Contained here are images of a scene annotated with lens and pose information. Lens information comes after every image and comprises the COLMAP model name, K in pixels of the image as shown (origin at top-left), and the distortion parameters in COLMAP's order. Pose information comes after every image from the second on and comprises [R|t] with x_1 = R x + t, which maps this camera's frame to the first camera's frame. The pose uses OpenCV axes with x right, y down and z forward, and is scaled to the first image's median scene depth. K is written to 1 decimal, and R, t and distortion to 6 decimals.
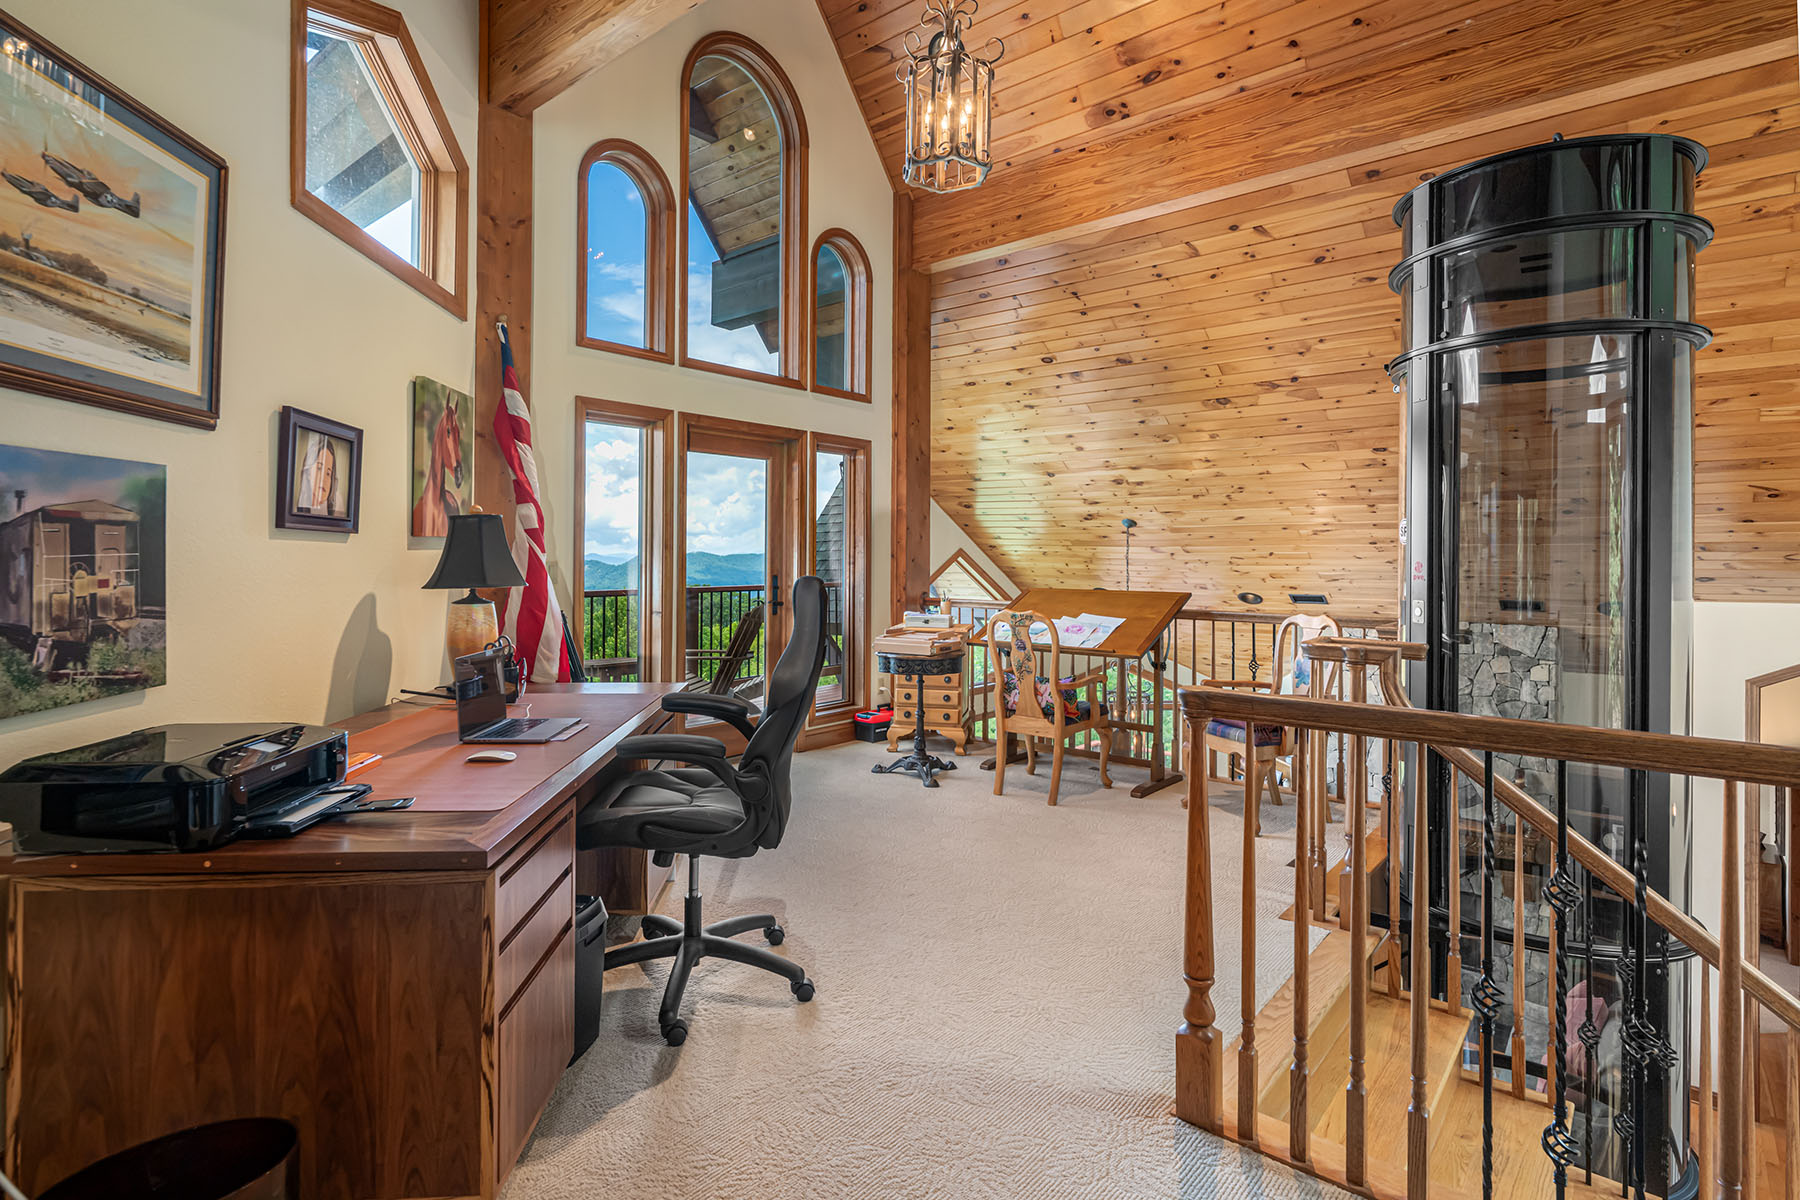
lens RADIAL K [[888.2, 0, 900.3], [0, 888.2, 562.5], [0, 0, 1]] dist [-0.001142, -0.000389]
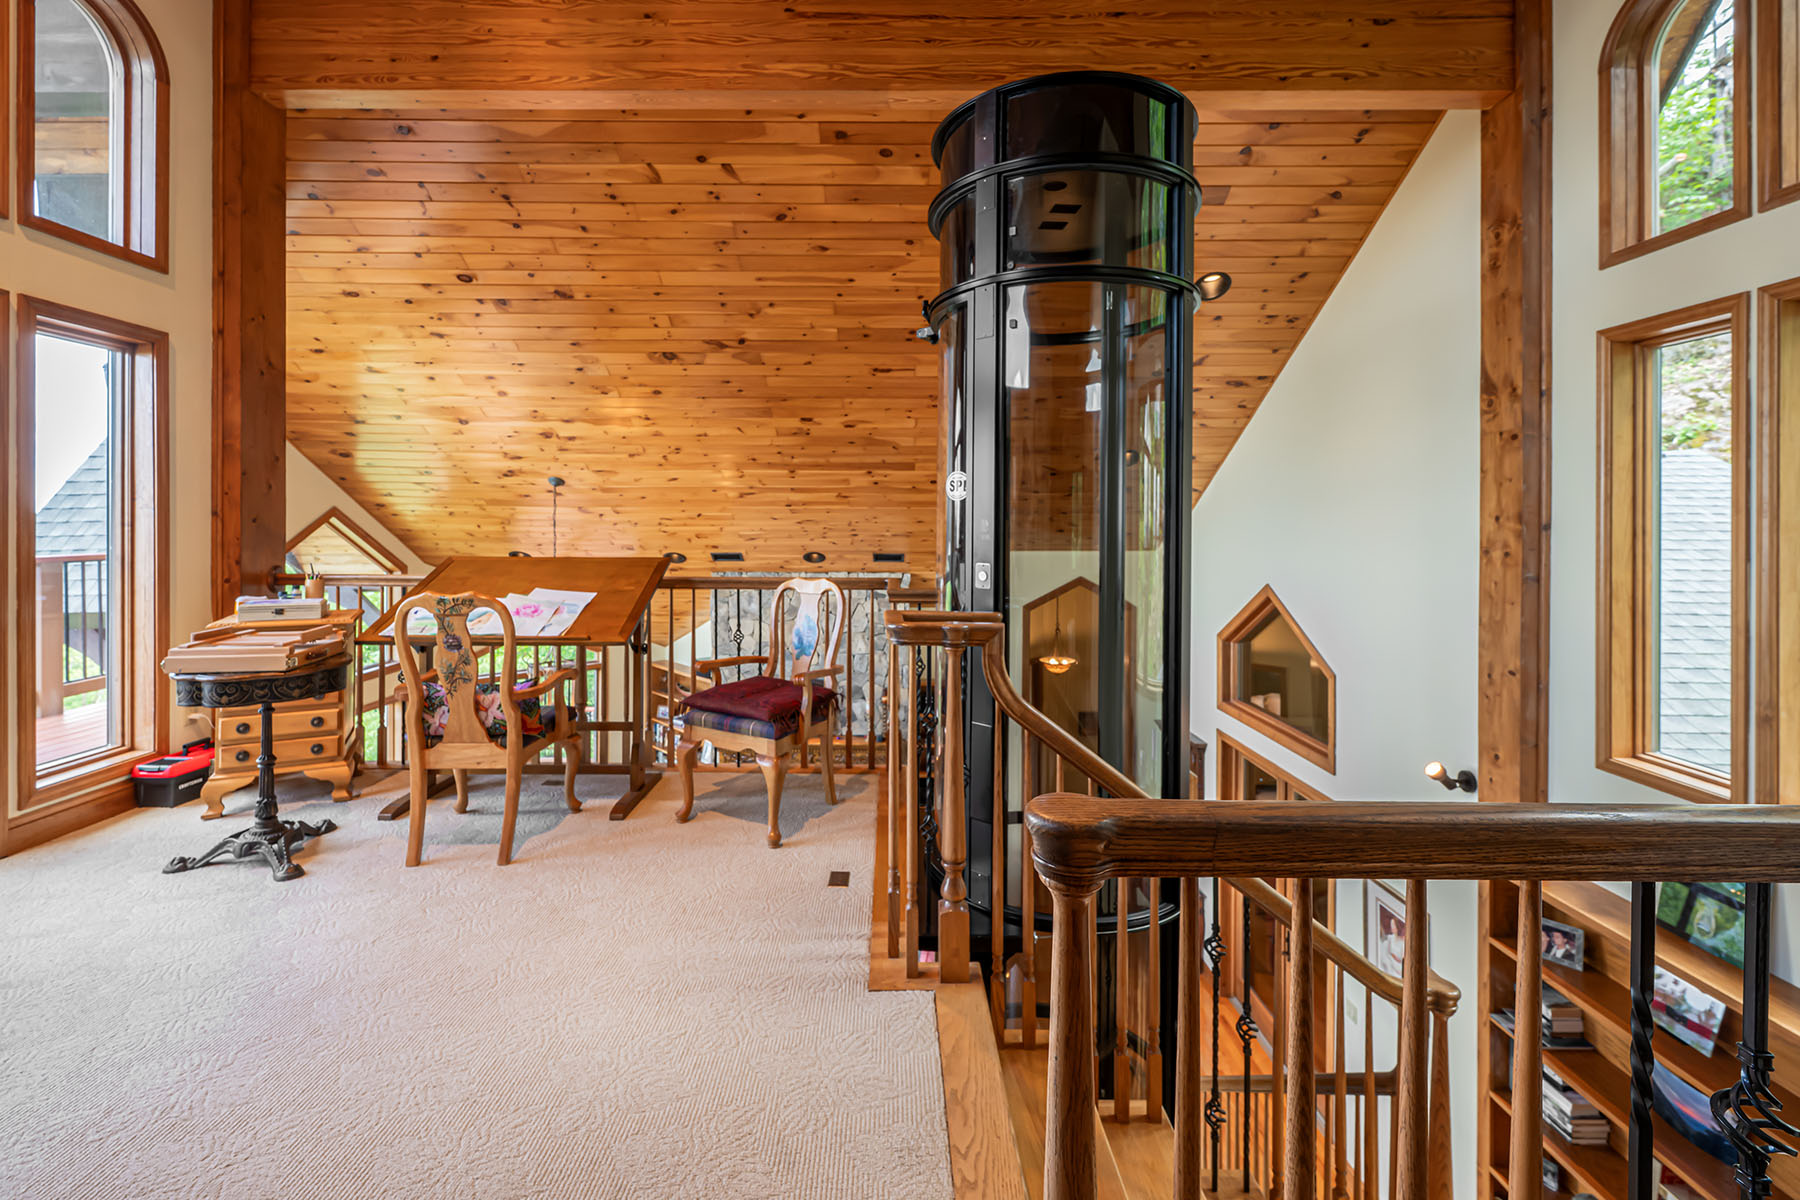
lens RADIAL K [[765.2, 0, 877.9], [0, 765.2, 524.5], [0, 0, 1]] dist [0.002018, 0.000108]
pose [[0.770840, -0.002855, 0.637023, 0.008700], [0.002996, 0.999995, 0.000857, 0.001732], [-0.637022, 0.001248, 0.770845, 0.242368]]
